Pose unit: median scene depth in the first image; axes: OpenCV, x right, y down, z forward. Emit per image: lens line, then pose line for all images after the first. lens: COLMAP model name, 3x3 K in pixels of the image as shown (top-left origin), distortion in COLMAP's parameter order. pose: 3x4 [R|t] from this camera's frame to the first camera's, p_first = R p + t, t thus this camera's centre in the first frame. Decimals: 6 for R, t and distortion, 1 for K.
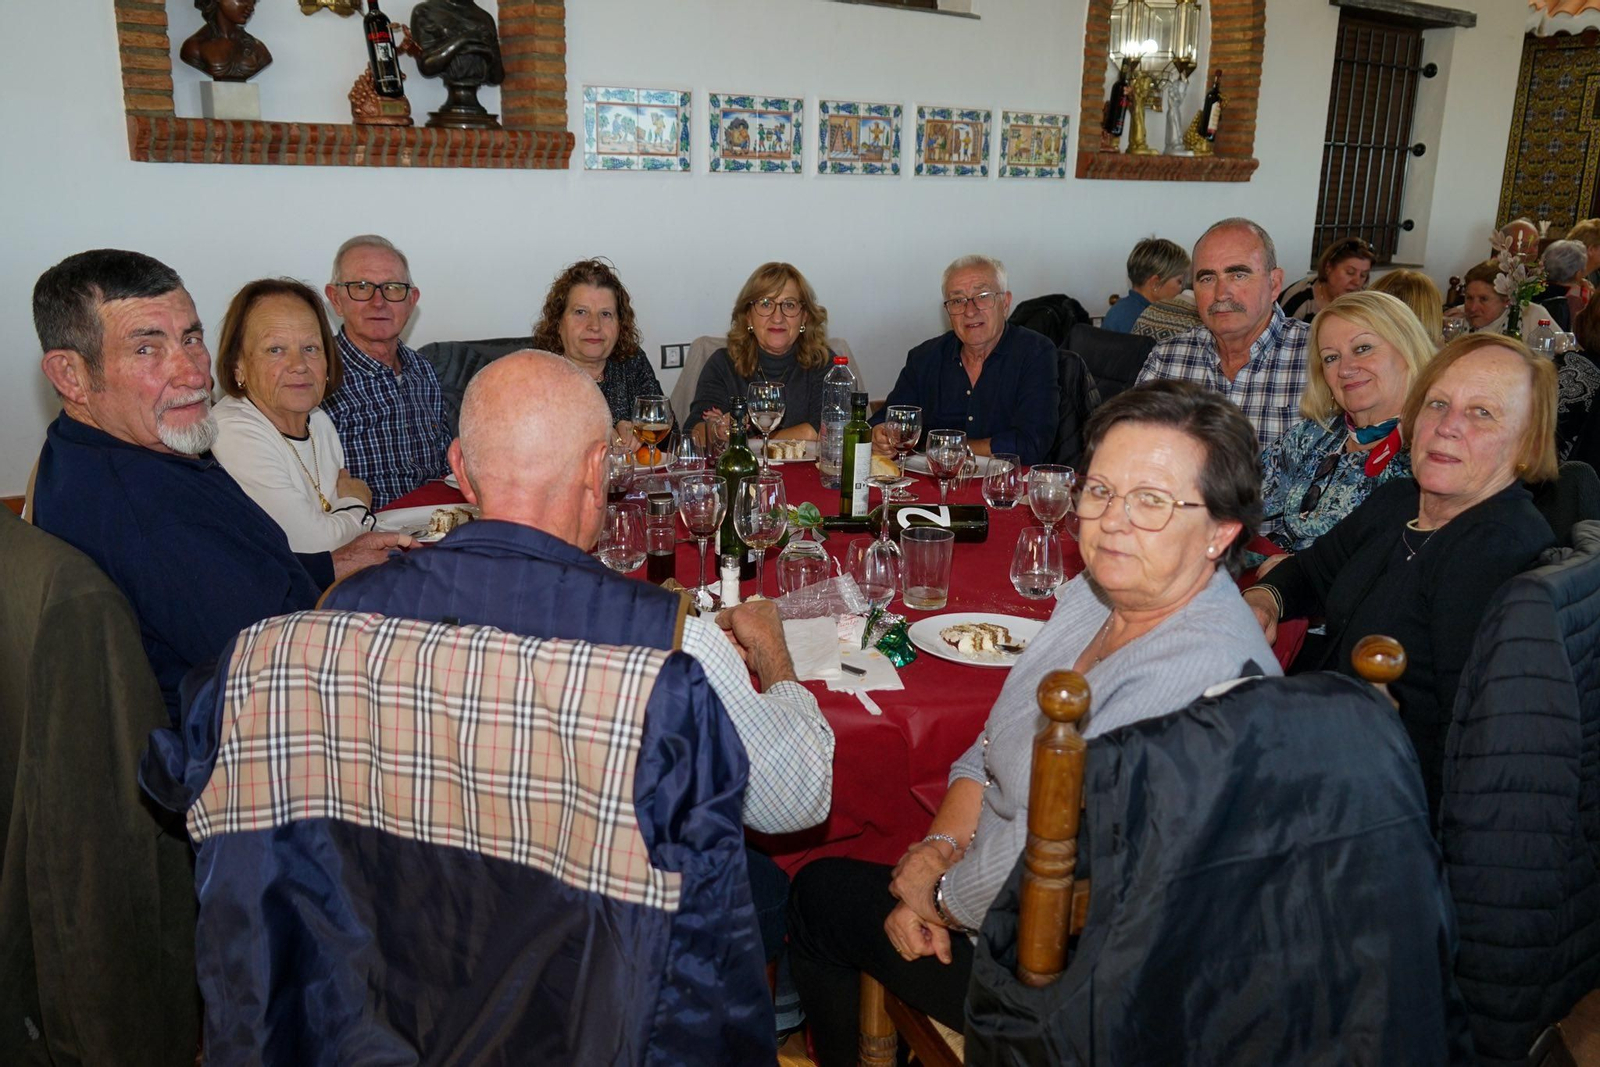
lens RADIAL K [[1283.3, 0, 800.0], [0, 1283.3, 533.5], [0, 0, 1]] dist [-0.002432, 0.001843]
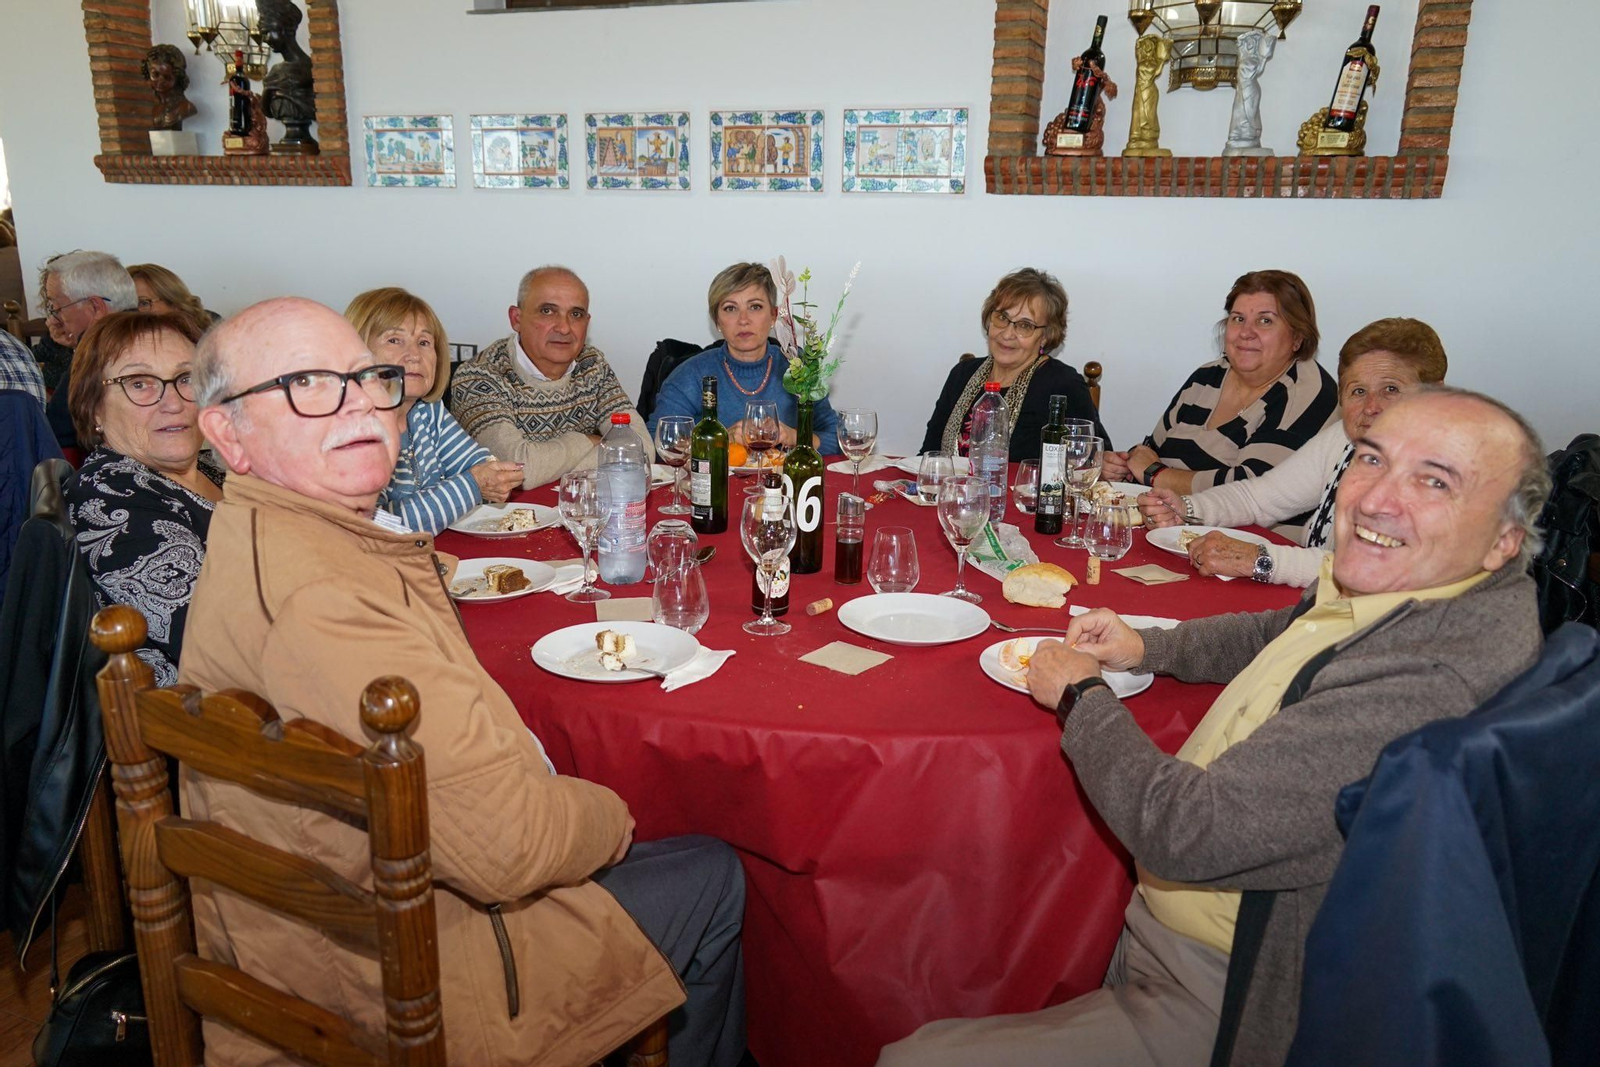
lens RADIAL K [[1160.4, 0, 800.0], [0, 1160.4, 533.5], [0, 0, 1]] dist [0.005854, 0.001710]
pose [[0.516243, 0.230170, -0.824933, 0.869069], [-0.232629, 0.964682, 0.123583, -0.169892], [0.824243, 0.128104, 0.551555, 0.662087]]
